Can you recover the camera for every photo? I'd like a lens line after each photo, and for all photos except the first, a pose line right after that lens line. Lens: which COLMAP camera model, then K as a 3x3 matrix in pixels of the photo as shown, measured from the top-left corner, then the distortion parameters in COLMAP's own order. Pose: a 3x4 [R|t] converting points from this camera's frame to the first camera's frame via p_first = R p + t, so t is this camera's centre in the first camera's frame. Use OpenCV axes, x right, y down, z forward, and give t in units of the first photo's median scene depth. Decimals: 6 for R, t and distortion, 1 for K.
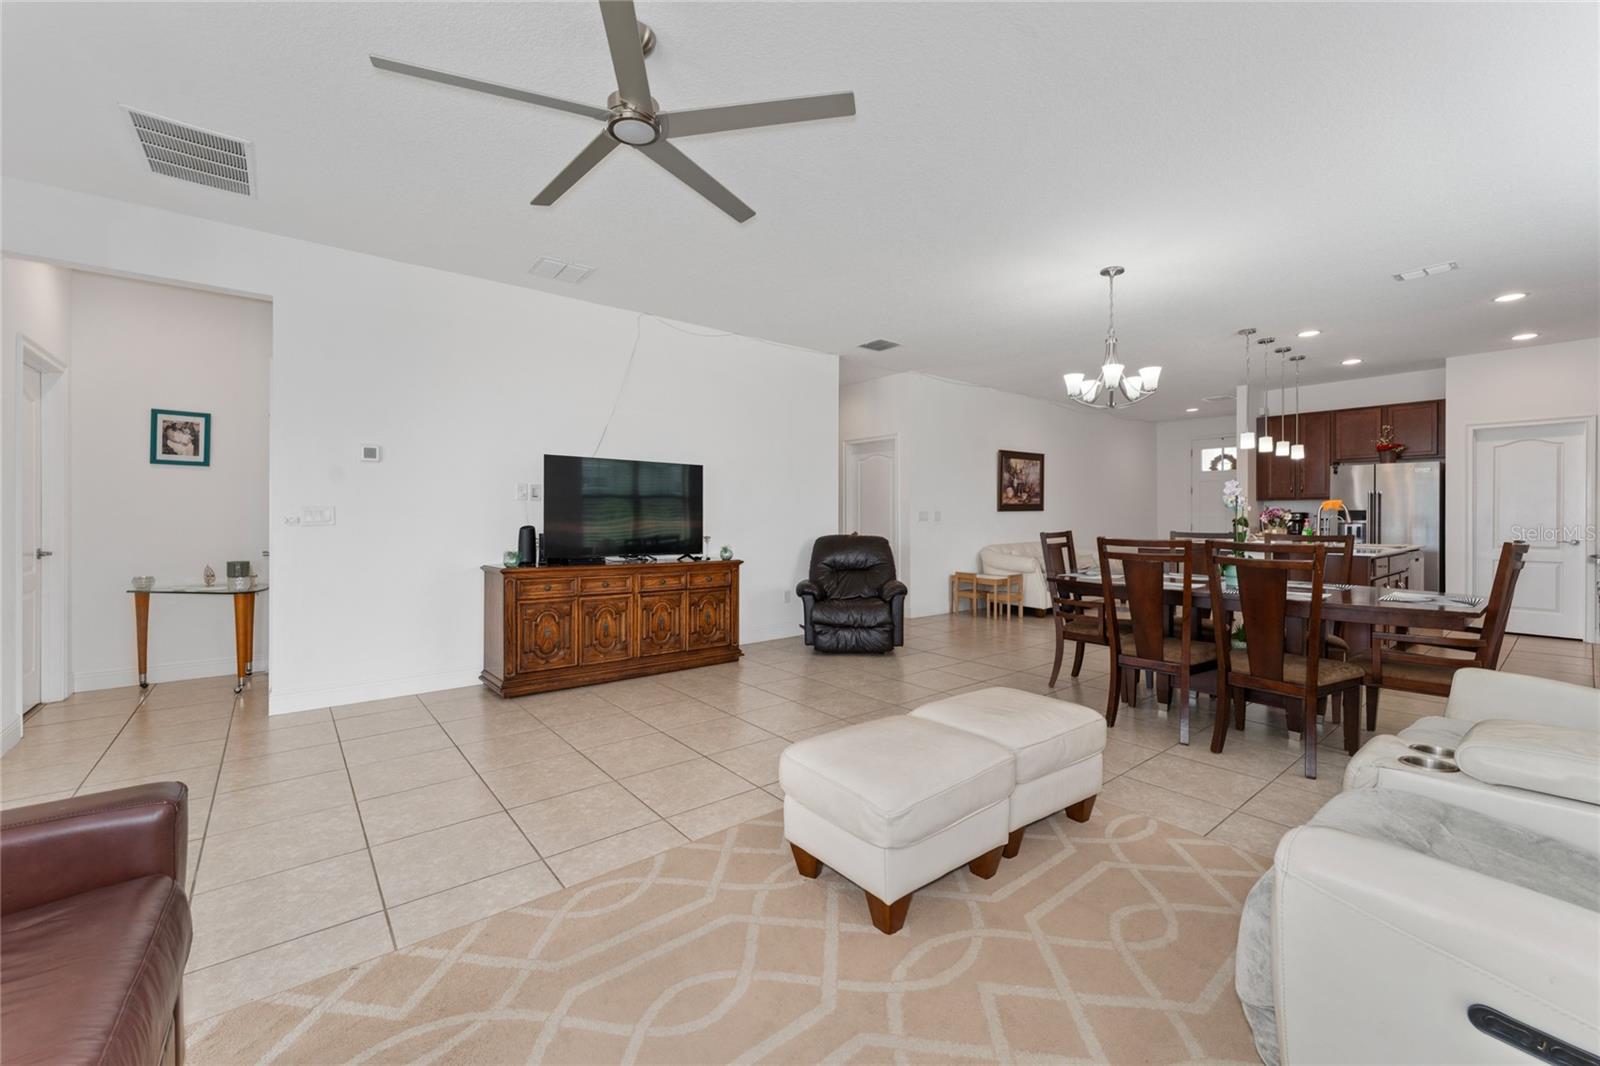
lens RADIAL K [[642.4, 0, 799.2], [0, 642.4, 519.5], [0, 0, 1]] dist [0.000922, 0.000123]
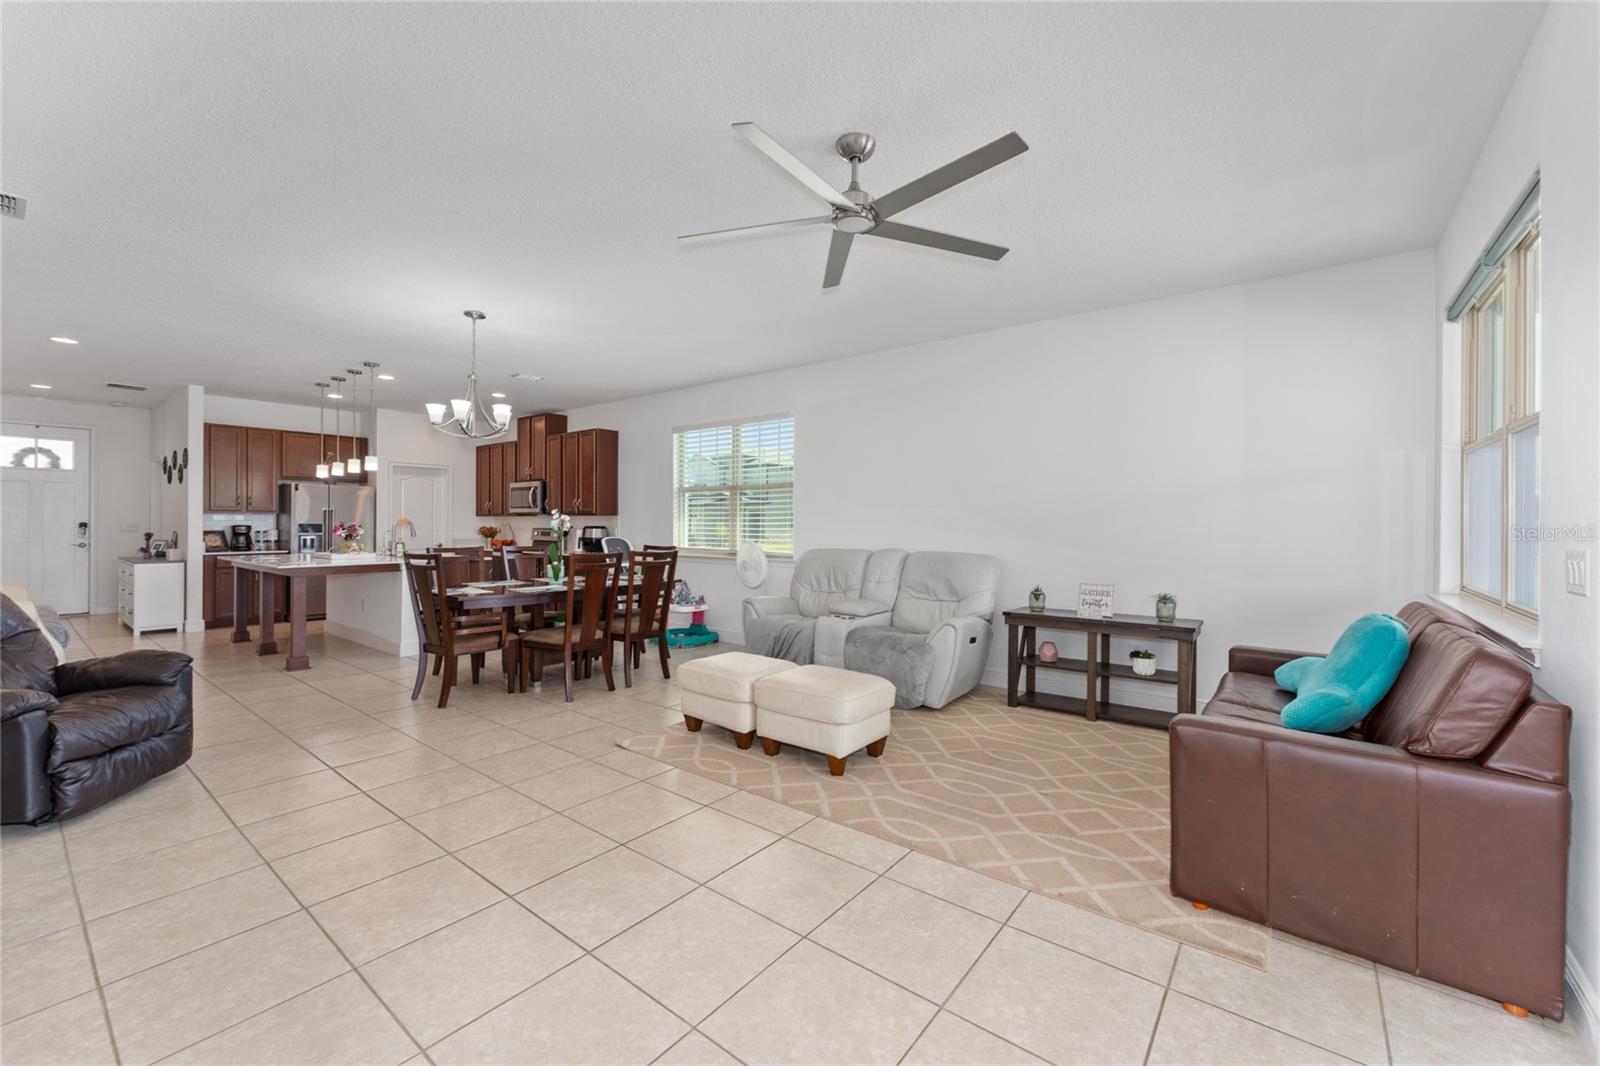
lens RADIAL K [[642.4, 0, 799.2], [0, 642.4, 519.5], [0, 0, 1]] dist [0.000922, 0.000123]
pose [[-0.220898, 0.006162, 0.975277, -0.433375], [-0.000932, 0.999978, -0.006529, -0.015450], [-0.975296, -0.002351, -0.220888, 0.421547]]
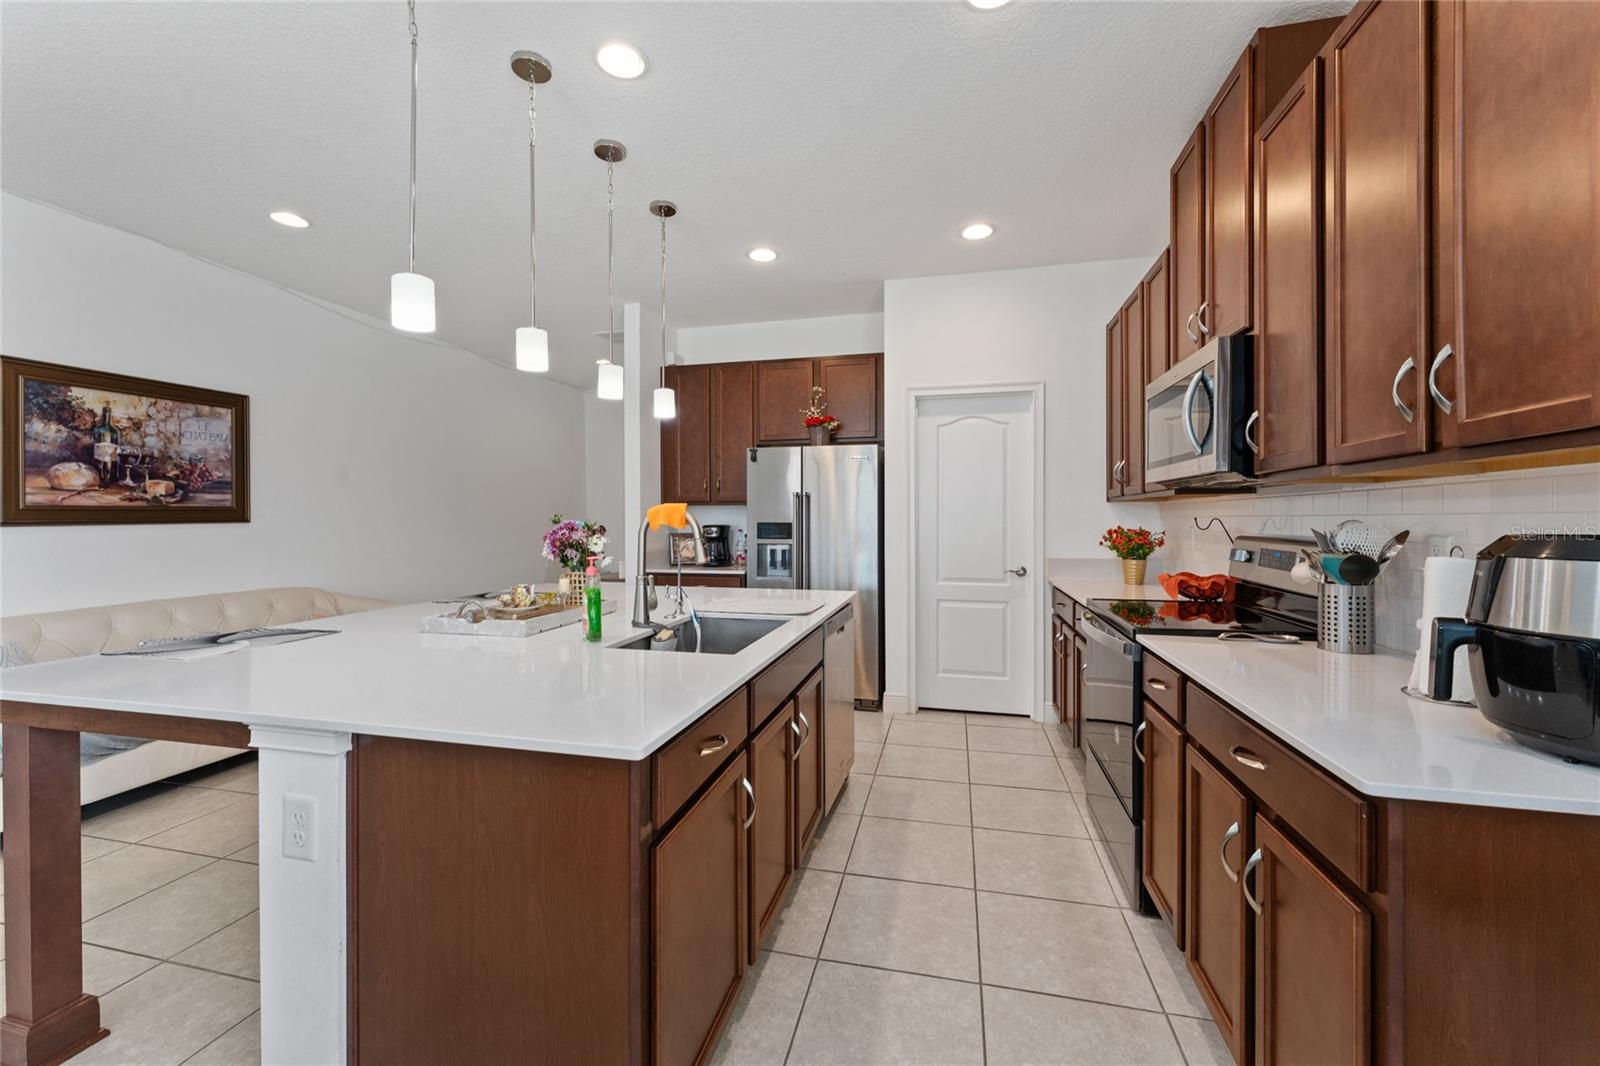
lens RADIAL K [[635.7, 0, 803.4], [0, 635.7, 529.2], [0, 0, 1]] dist [-0.000667, -0.000039]
pose [[0.791808, -0.011239, 0.610666, 0.526990], [0.004809, 0.999914, 0.012167, -0.015246], [-0.610751, -0.006697, 0.791795, 0.521159]]
